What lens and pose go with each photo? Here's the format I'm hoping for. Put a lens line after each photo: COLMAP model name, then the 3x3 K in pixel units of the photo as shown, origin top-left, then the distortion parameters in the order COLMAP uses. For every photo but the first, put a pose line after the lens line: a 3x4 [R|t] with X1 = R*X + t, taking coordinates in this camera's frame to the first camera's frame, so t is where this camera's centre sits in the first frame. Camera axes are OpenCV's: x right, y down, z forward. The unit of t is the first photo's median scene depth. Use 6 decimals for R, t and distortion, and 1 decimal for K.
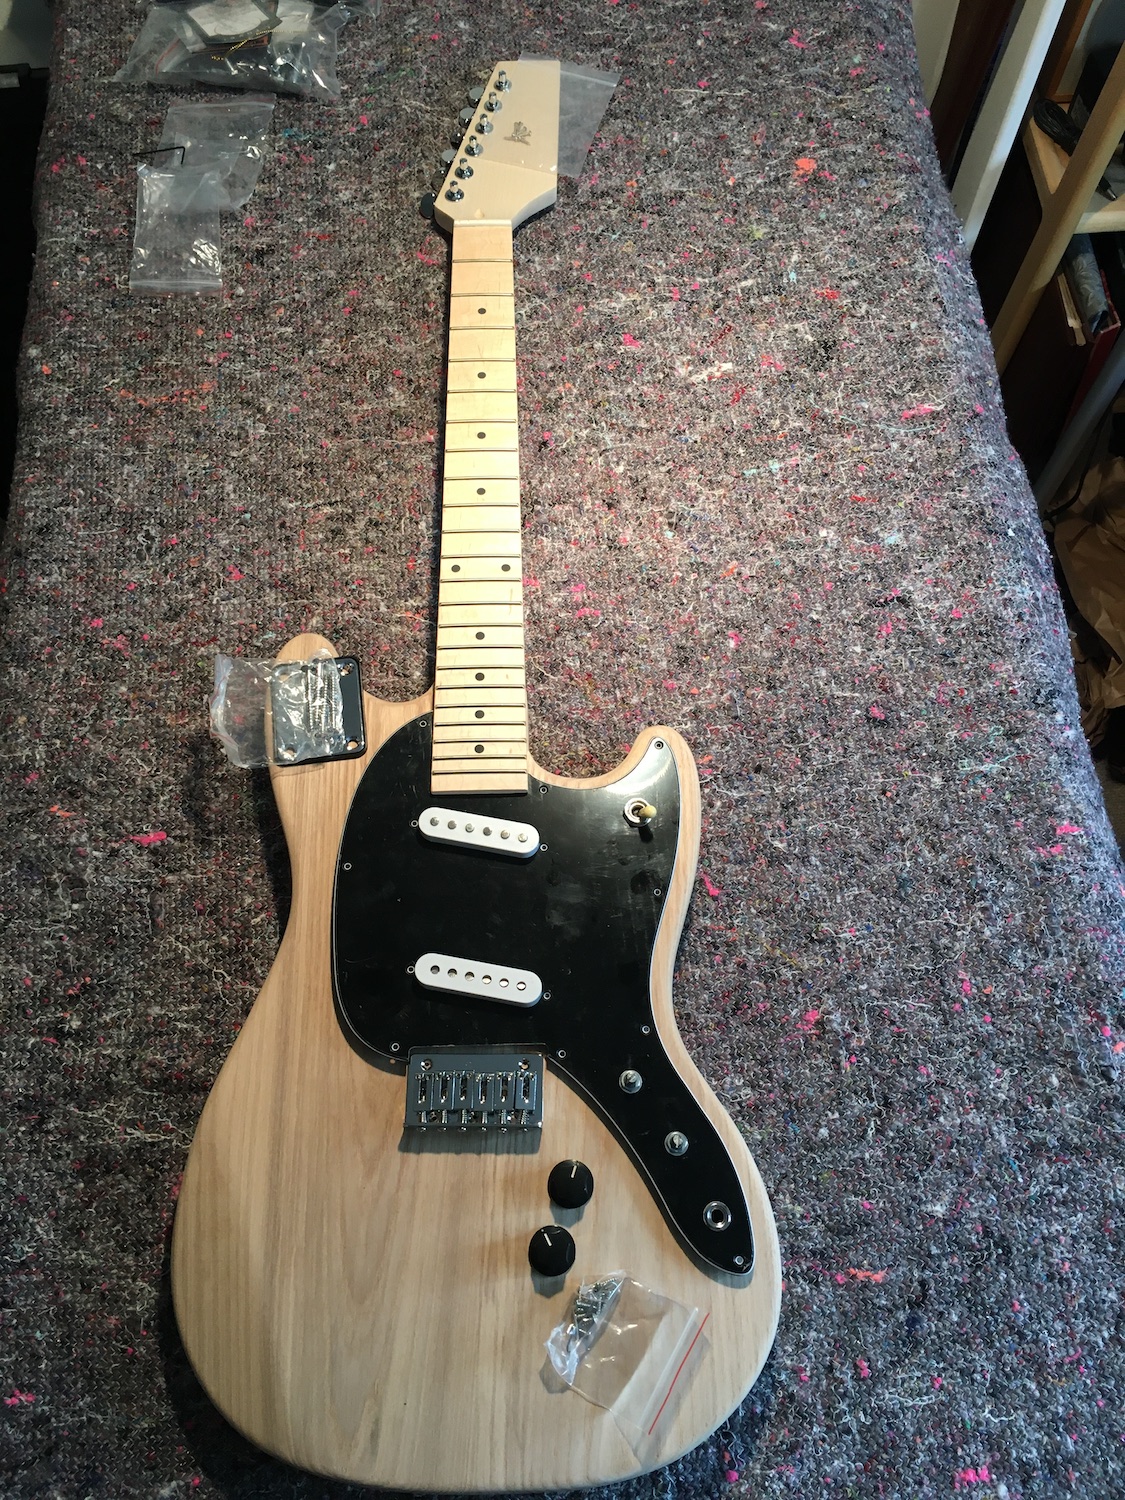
lens RADIAL K [[1223.5, 0, 533.7], [0, 1223.5, 758.7], [0, 0, 1]] dist [0.088286, -0.140699]
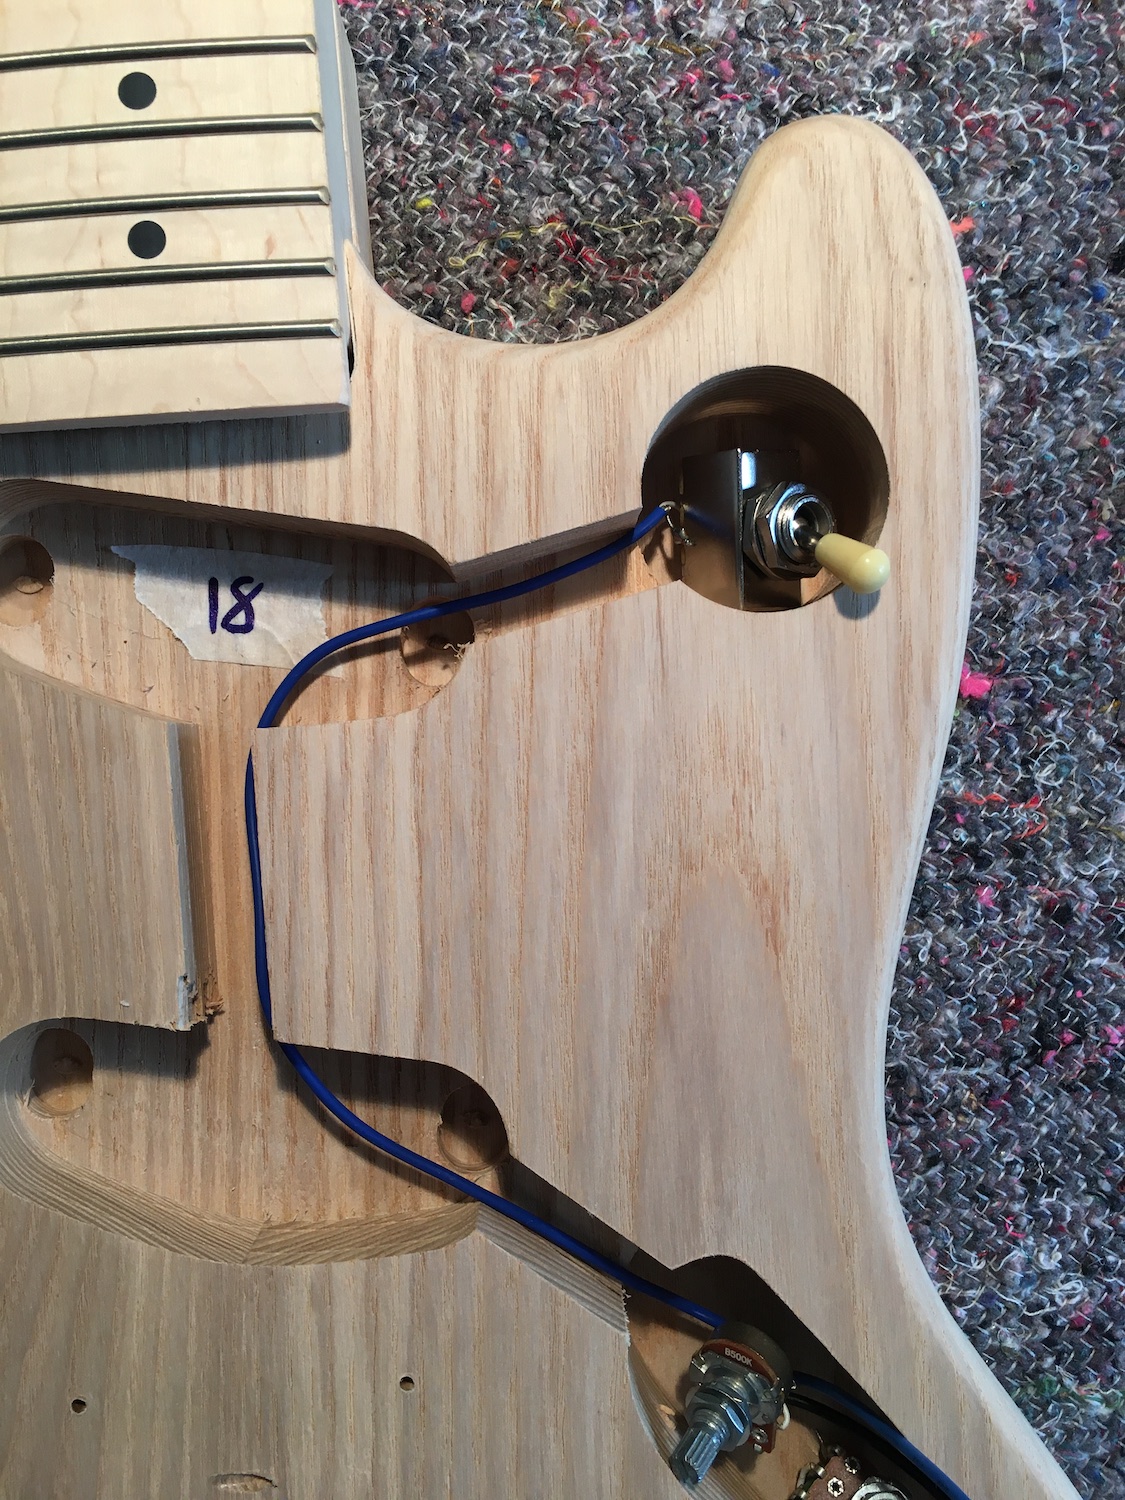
lens RADIAL K [[1223.5, 0, 533.7], [0, 1223.5, 758.7], [0, 0, 1]] dist [0.088286, -0.140699]
pose [[0.997551, -0.061633, 0.033060, 0.020032], [0.042721, 0.911218, 0.409703, -0.011783], [-0.055376, -0.407288, 0.911620, 0.721187]]
